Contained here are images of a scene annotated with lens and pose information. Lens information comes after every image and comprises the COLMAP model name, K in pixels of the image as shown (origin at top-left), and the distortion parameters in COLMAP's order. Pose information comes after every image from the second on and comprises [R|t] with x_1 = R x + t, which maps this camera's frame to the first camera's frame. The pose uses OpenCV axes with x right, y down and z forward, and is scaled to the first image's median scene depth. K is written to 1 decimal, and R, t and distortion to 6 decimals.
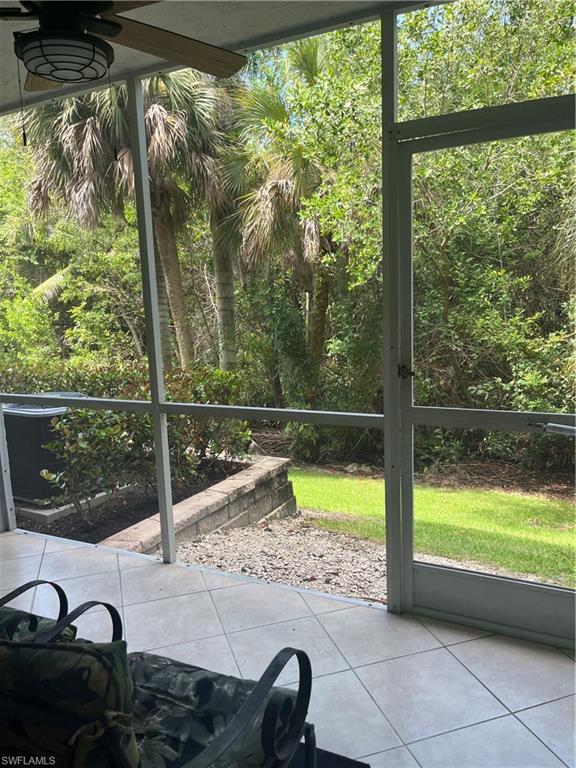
lens RADIAL K [[571.6, 0, 287.6], [0, 571.6, 389.1], [0, 0, 1]] dist [0.050545, -0.075119]
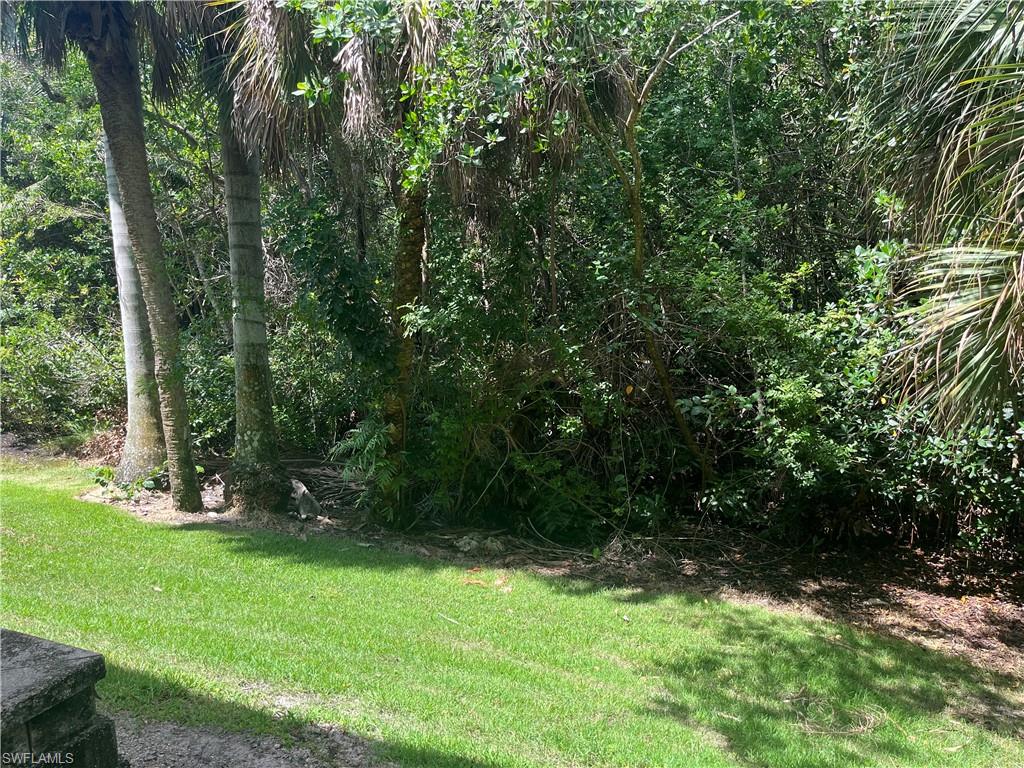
lens RADIAL K [[762.1, 0, 520.0], [0, 762.1, 382.7], [0, 0, 1]] dist [0.050545, -0.075119]
pose [[0.996286, 0.017427, 0.084326, 0.113162], [-0.017849, 0.999832, 0.004250, -0.021386], [-0.084238, -0.005739, 0.996429, 0.312711]]
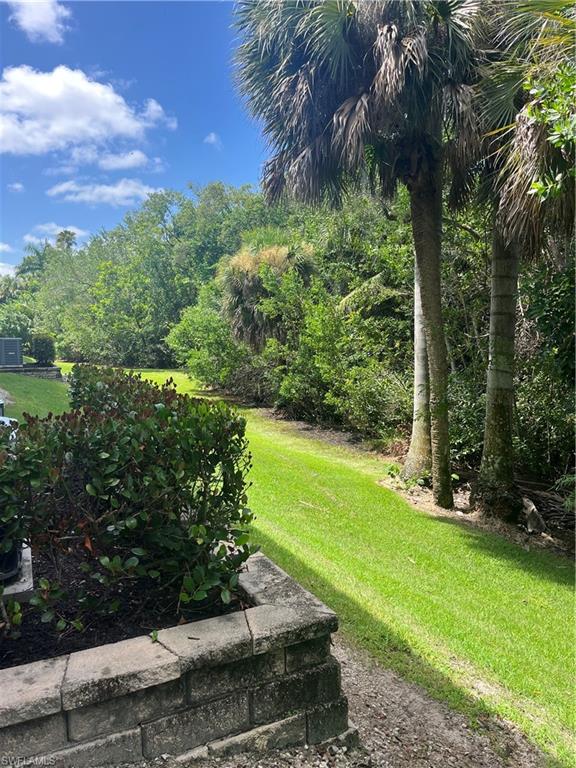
lens RADIAL K [[571.6, 0, 291.6], [0, 571.6, 390.4], [0, 0, 1]] dist [0.050545, -0.075119]
pose [[0.808663, 0.089312, -0.581453, 0.125488], [-0.101985, 0.994726, 0.010955, -0.030727], [0.579365, 0.050441, 0.813506, 0.339501]]
